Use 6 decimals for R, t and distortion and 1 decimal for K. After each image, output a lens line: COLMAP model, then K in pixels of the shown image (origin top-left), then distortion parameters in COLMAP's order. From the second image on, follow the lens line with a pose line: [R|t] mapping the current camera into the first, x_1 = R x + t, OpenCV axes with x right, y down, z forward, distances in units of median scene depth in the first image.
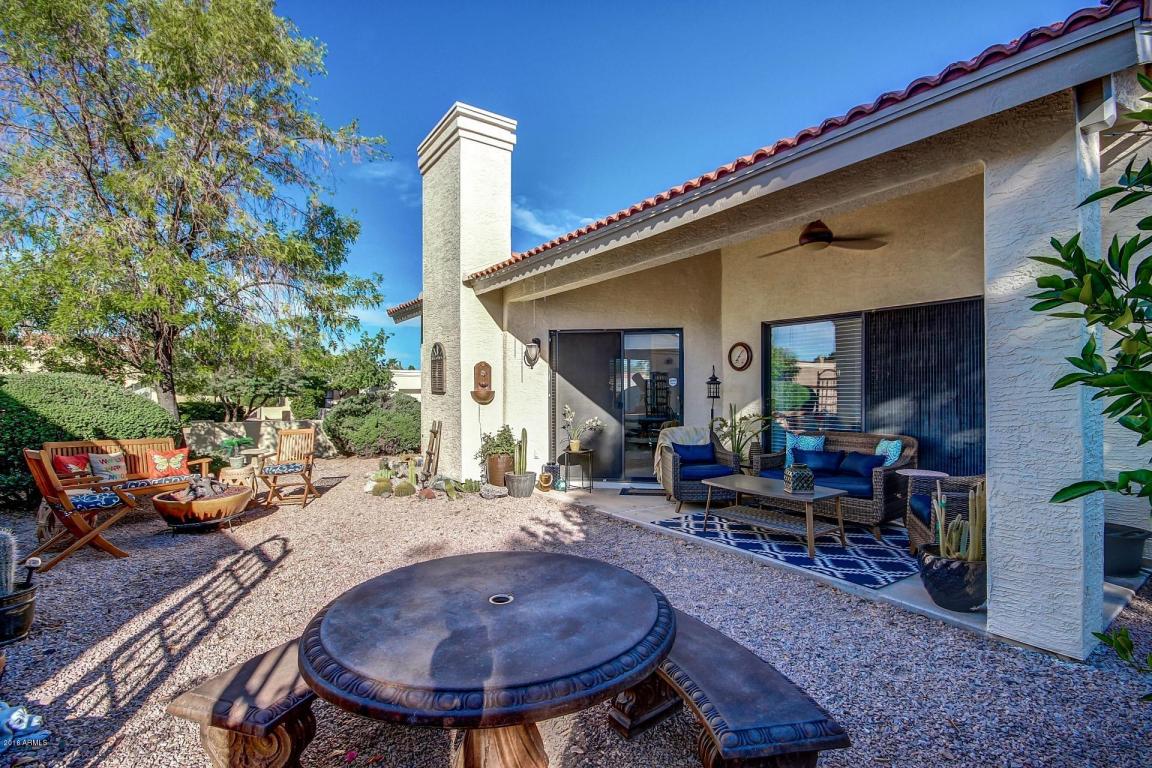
lens RADIAL K [[550.0, 0, 579.3], [0, 550.0, 390.0], [0, 0, 1]] dist [0.003979, 0.000984]
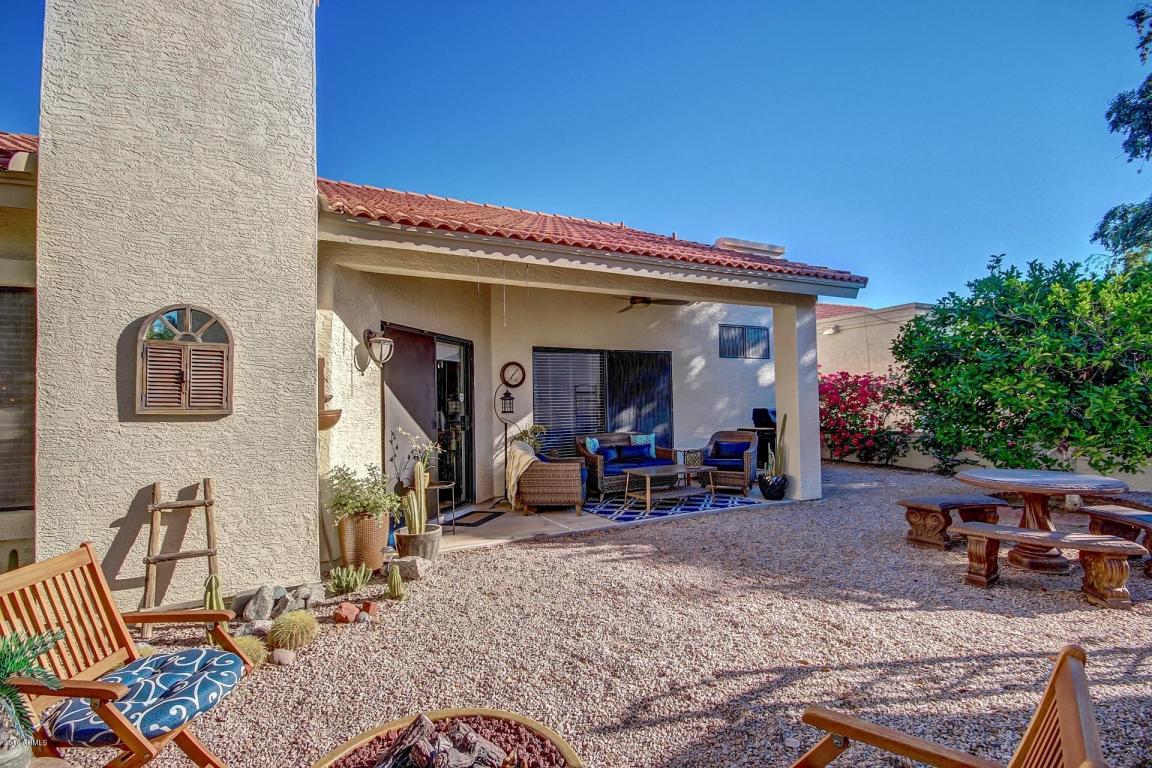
lens RADIAL K [[550.0, 0, 579.3], [0, 550.0, 390.0], [0, 0, 1]] dist [0.003979, 0.000984]
pose [[0.100942, 0.022013, 0.994649, -0.941683], [0.015618, 0.999597, -0.023708, -0.002481], [-0.994770, 0.017928, 0.100557, 0.903753]]
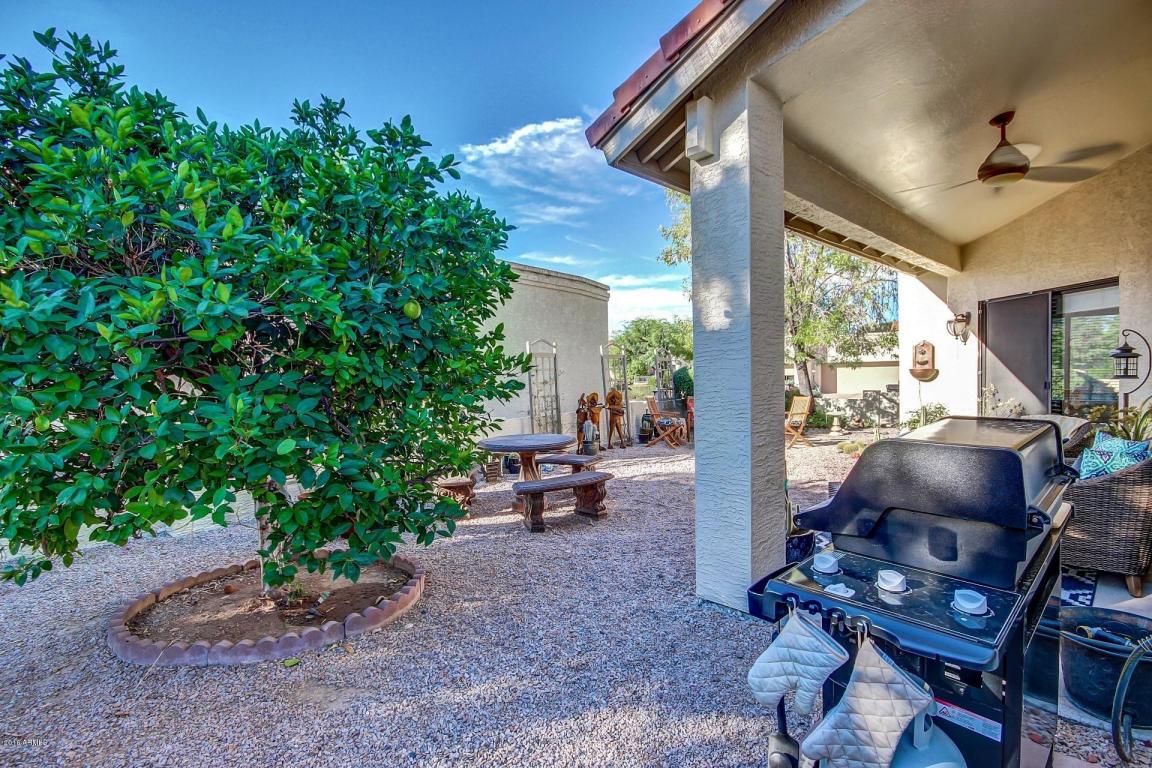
lens RADIAL K [[550.0, 0, 579.3], [0, 550.0, 390.0], [0, 0, 1]] dist [0.003979, 0.000984]
pose [[0.092254, 0.031270, -0.995244, 1.043380], [0.021346, 0.999215, 0.033374, -0.009106], [0.995507, -0.024324, 0.091514, 0.324707]]
